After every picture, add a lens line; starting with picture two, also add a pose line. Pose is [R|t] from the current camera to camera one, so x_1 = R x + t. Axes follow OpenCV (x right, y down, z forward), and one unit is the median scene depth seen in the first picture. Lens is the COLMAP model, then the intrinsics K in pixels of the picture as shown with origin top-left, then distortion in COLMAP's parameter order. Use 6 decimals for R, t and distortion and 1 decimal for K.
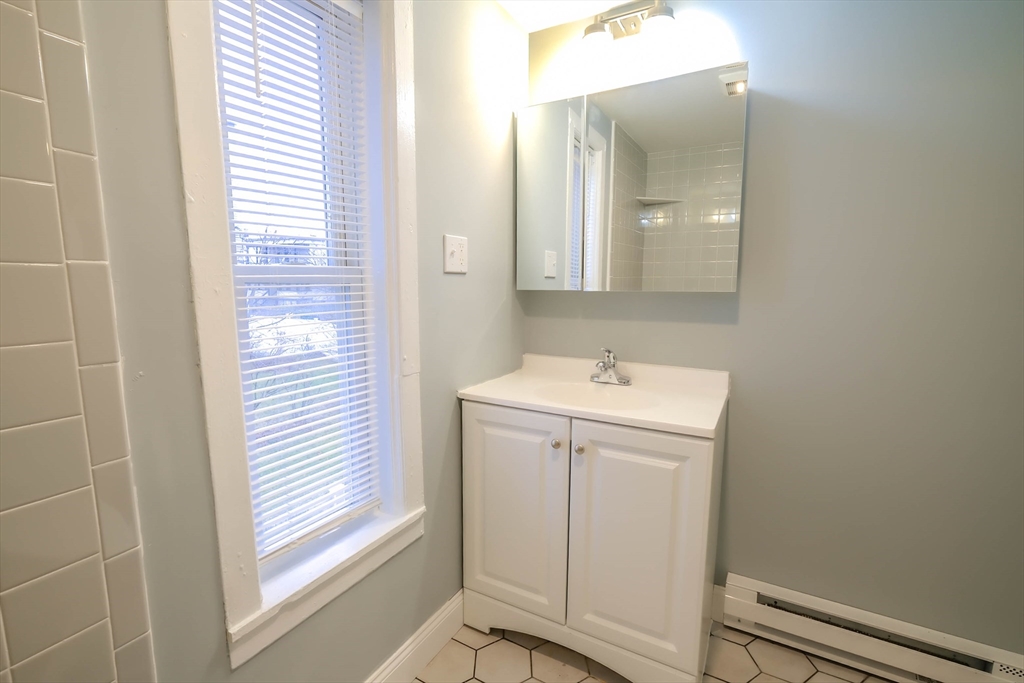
lens RADIAL K [[445.0, 0, 515.5], [0, 445.0, 343.6], [0, 0, 1]] dist [-0.002372, -0.000486]
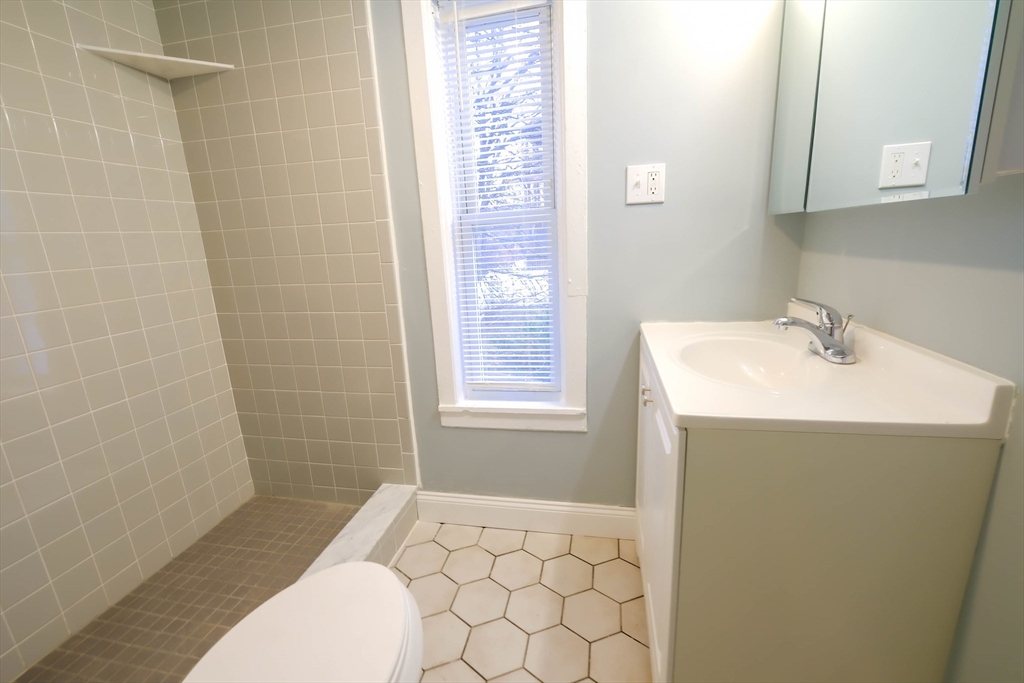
lens RADIAL K [[445.8, 0, 506.0], [0, 445.8, 341.7], [0, 0, 1]] dist [0.001379, 0.000237]
pose [[0.320928, 0.210769, -0.923353, 0.782559], [-0.070764, 0.977534, 0.198542, -0.033605], [0.944456, 0.001623, 0.328633, 0.391963]]
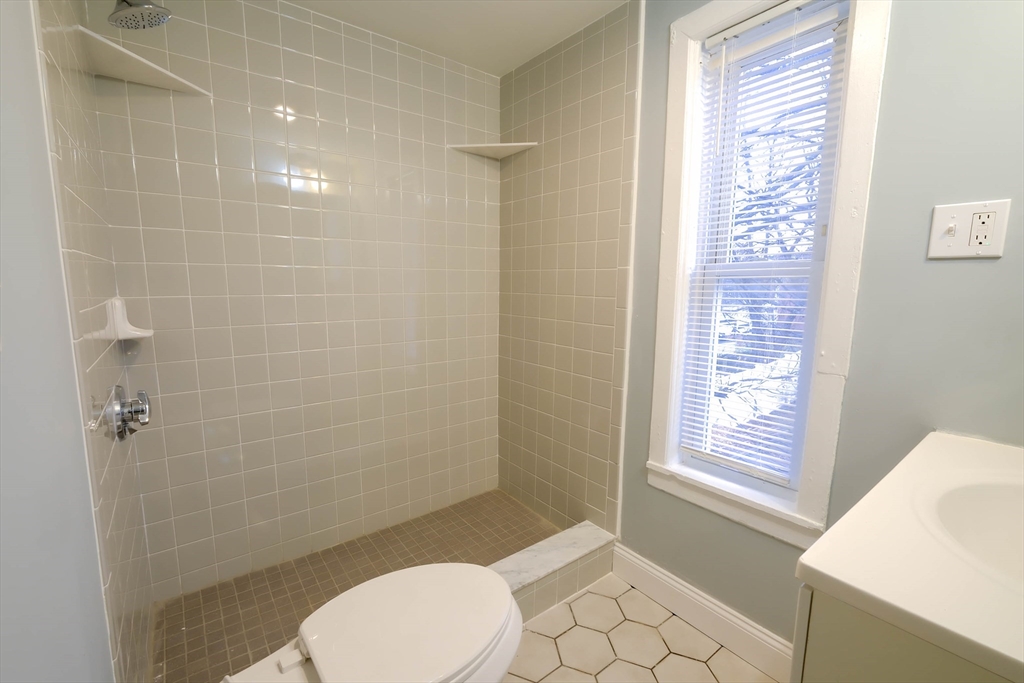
lens RADIAL K [[445.0, 0, 515.5], [0, 445.0, 343.6], [0, 0, 1]] dist [-0.002372, -0.000486]
pose [[-0.366214, 0.131460, -0.921198, 0.778520], [-0.120782, 0.974880, 0.187136, -0.079111], [0.922659, 0.179796, -0.341137, 0.650118]]
